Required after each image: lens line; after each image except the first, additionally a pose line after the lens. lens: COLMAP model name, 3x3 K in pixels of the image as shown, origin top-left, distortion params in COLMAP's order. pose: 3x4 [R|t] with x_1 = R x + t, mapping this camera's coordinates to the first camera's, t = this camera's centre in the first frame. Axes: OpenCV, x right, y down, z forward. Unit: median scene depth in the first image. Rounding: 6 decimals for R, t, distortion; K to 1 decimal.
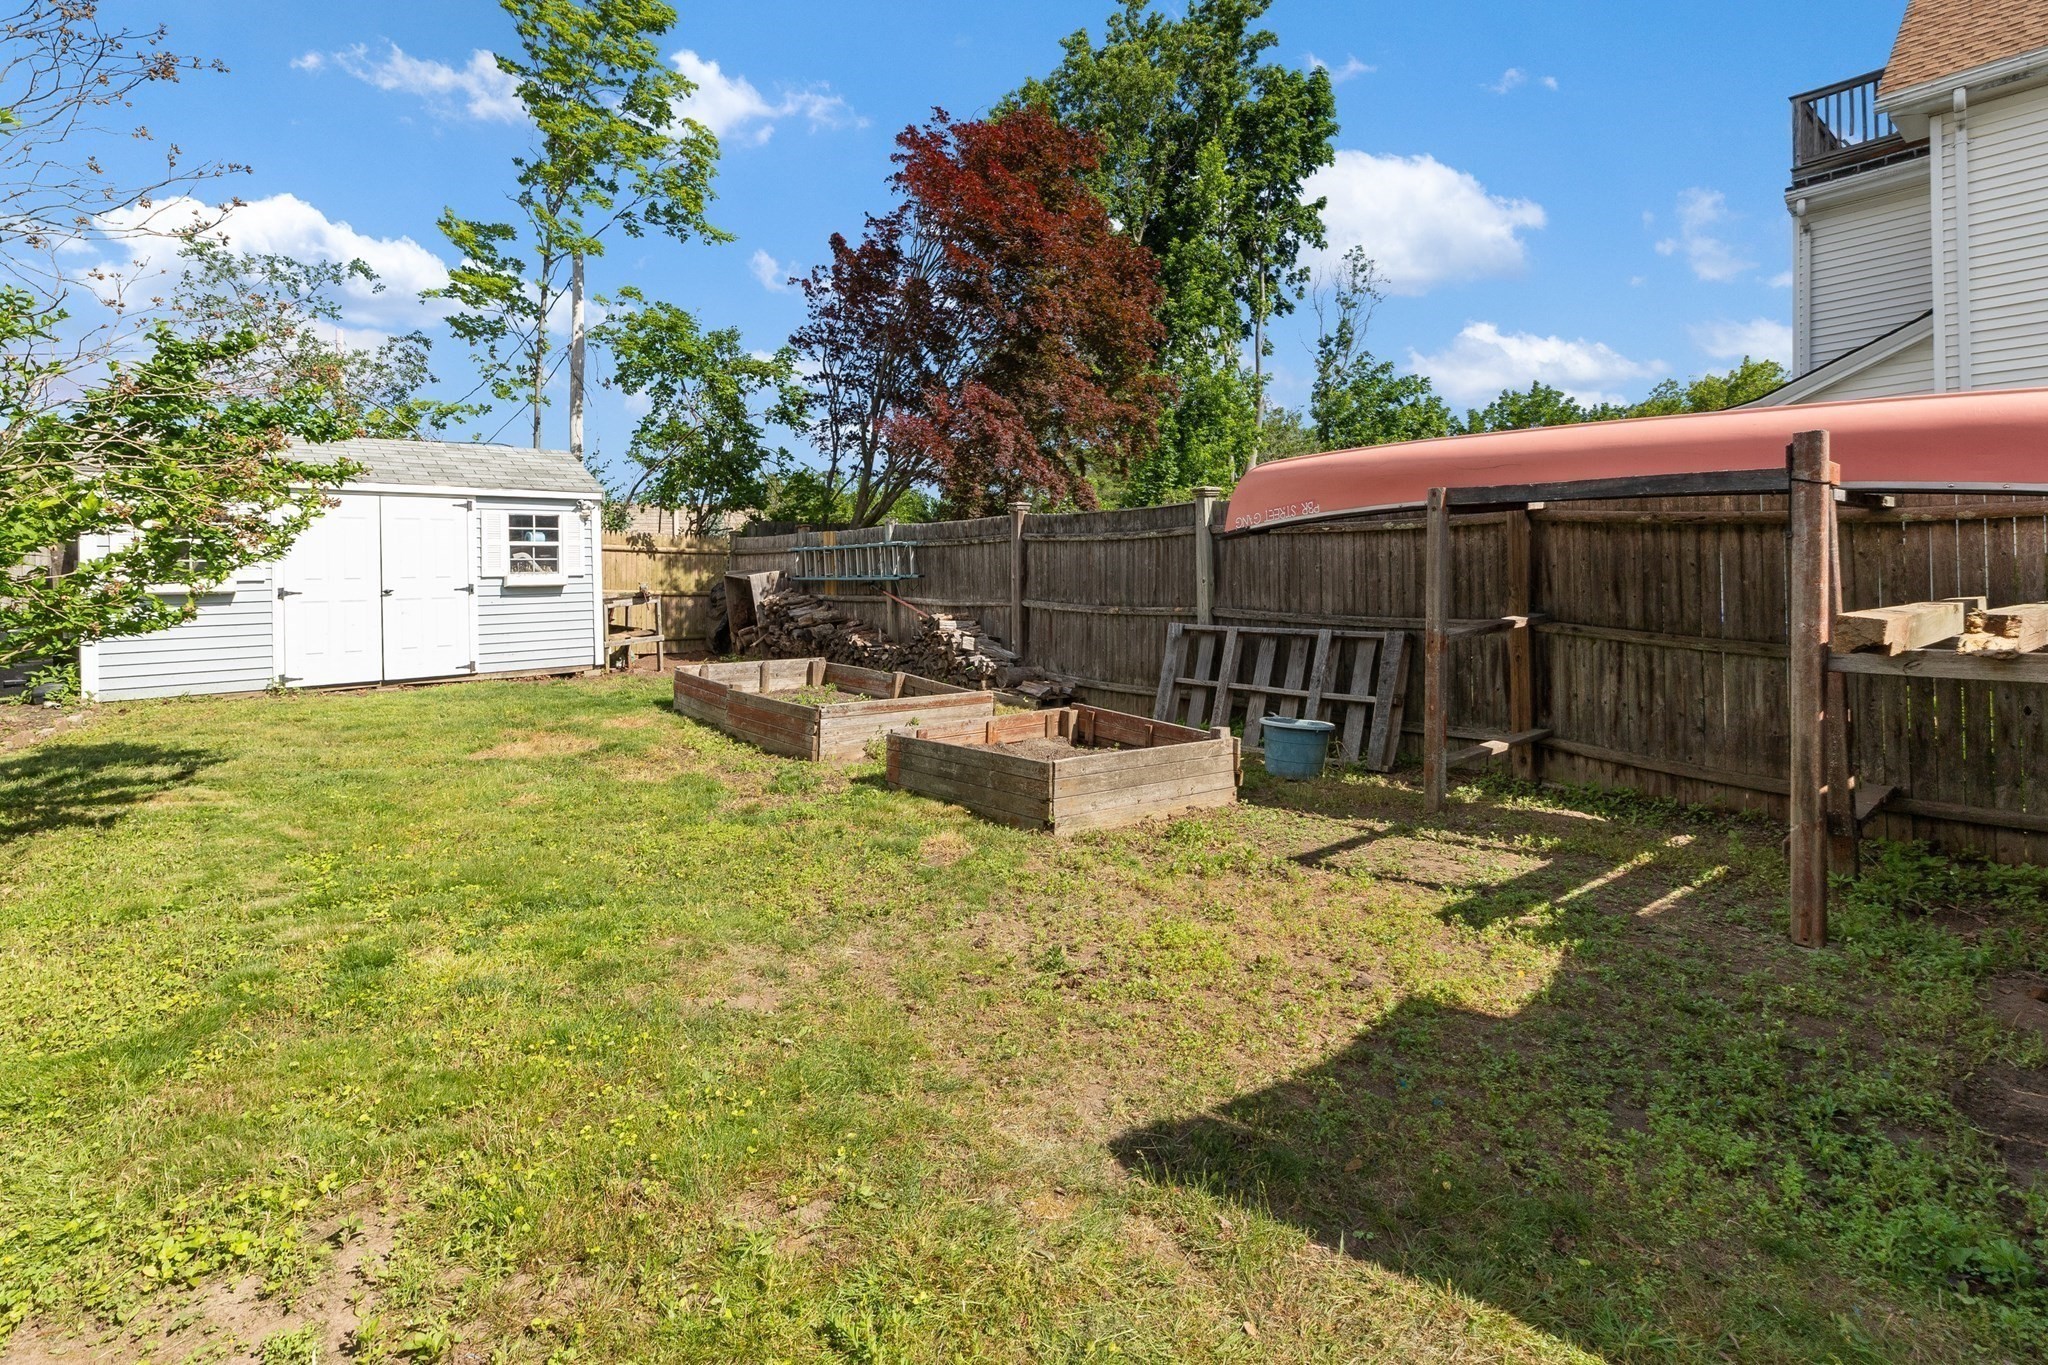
lens RADIAL K [[934.5, 0, 1024.9], [0, 934.5, 560.4], [0, 0, 1]] dist [0.002238, 0.000138]
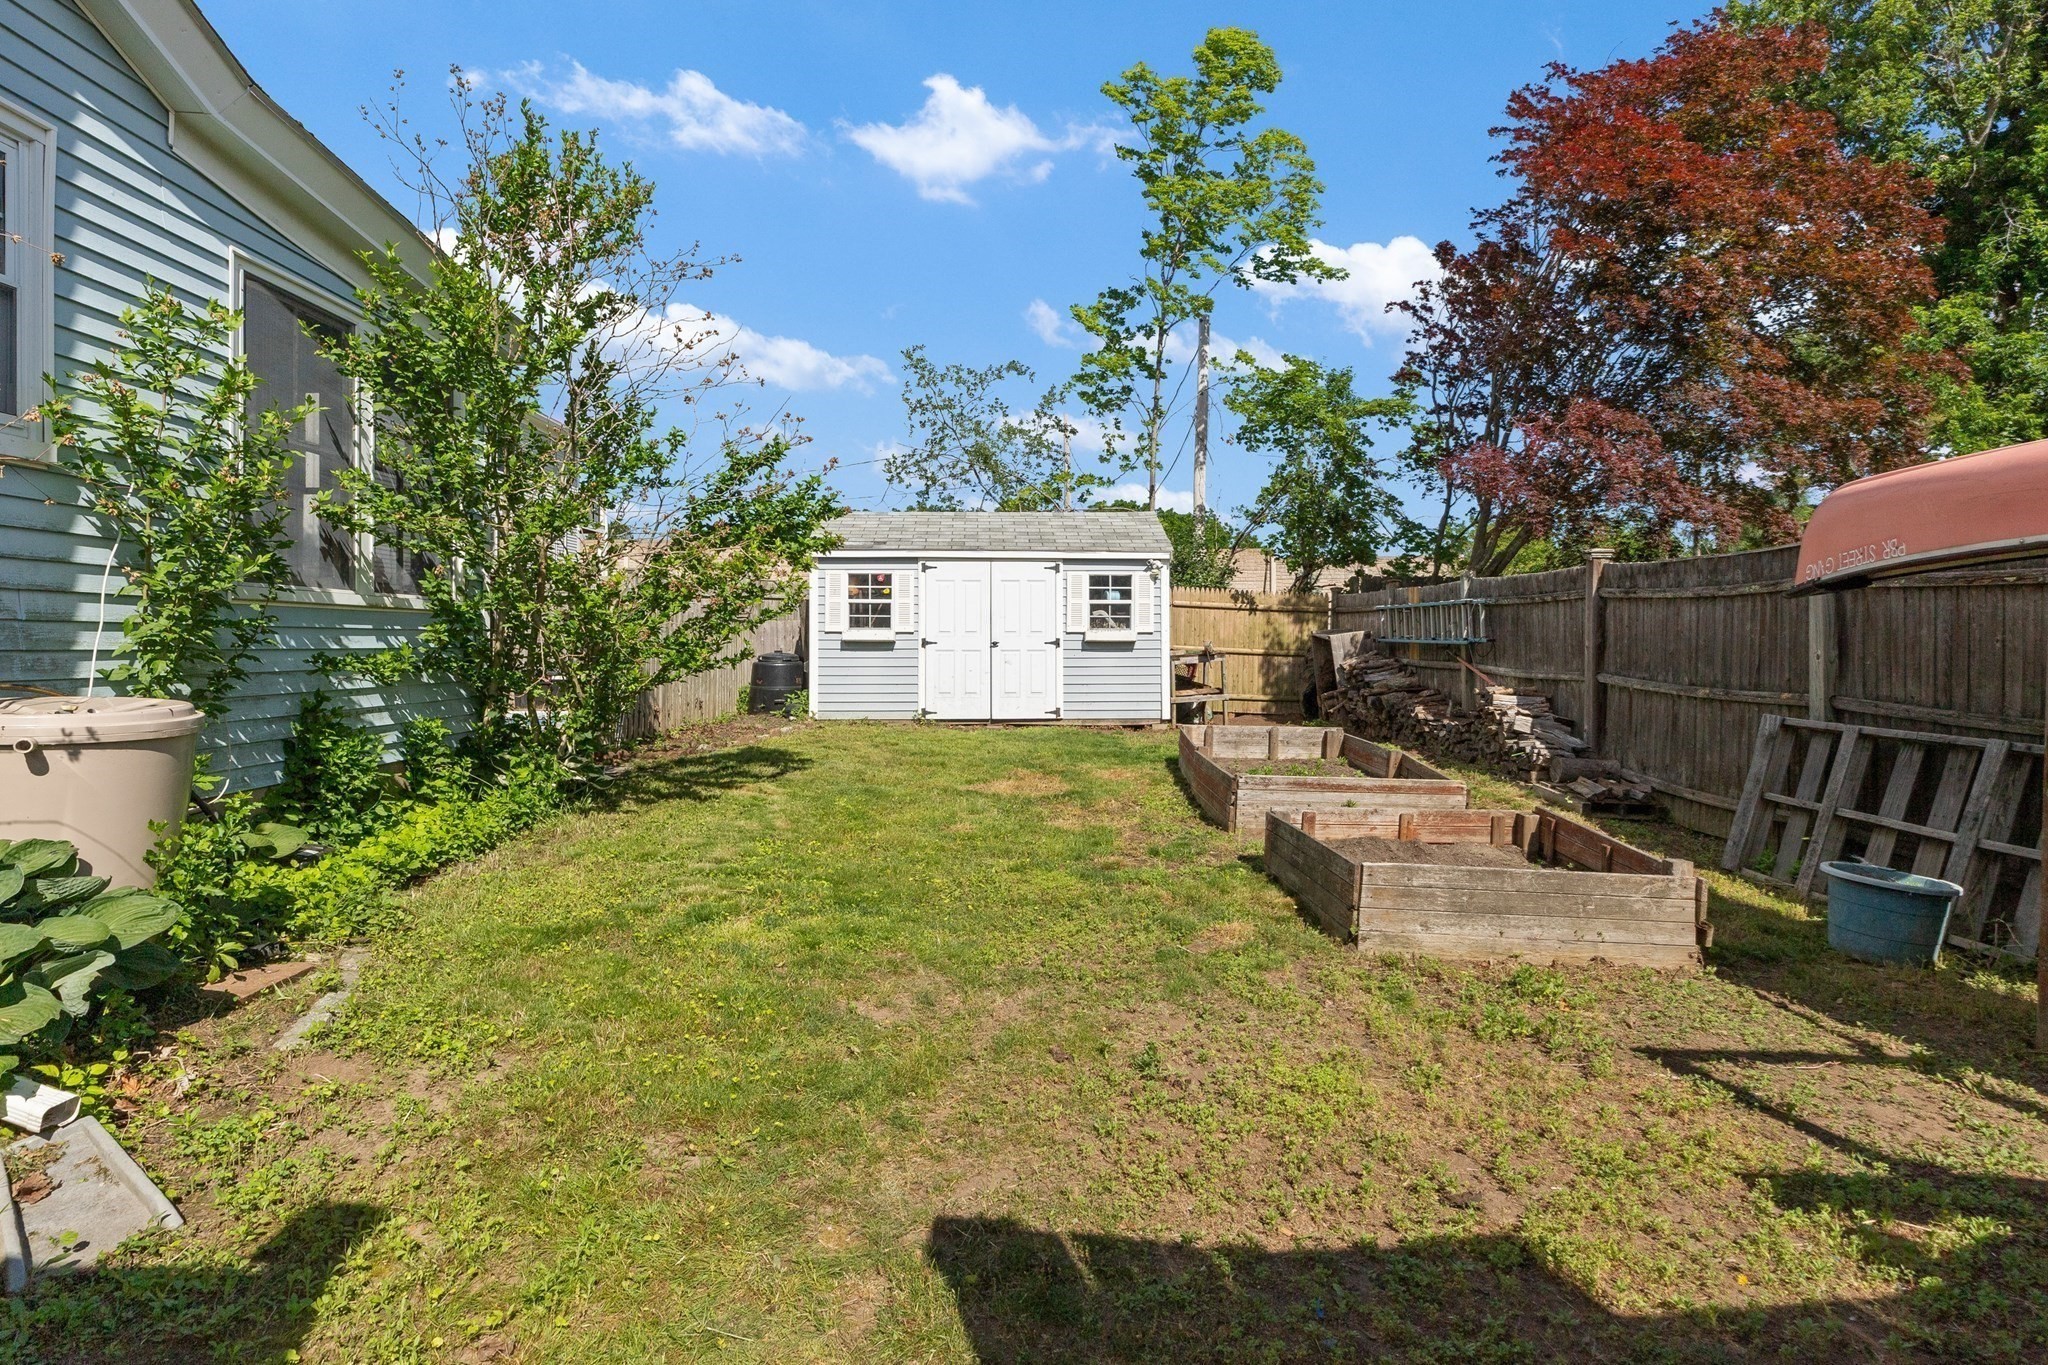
lens RADIAL K [[1012.6, 0, 1022.4], [0, 1012.6, 631.3], [0, 0, 1]] dist [-0.001757, -0.000234]
pose [[0.779068, 0.016865, -0.626713, 0.144645], [-0.008739, 0.999833, 0.016042, -0.002365], [0.626879, -0.007021, 0.779085, 0.039246]]
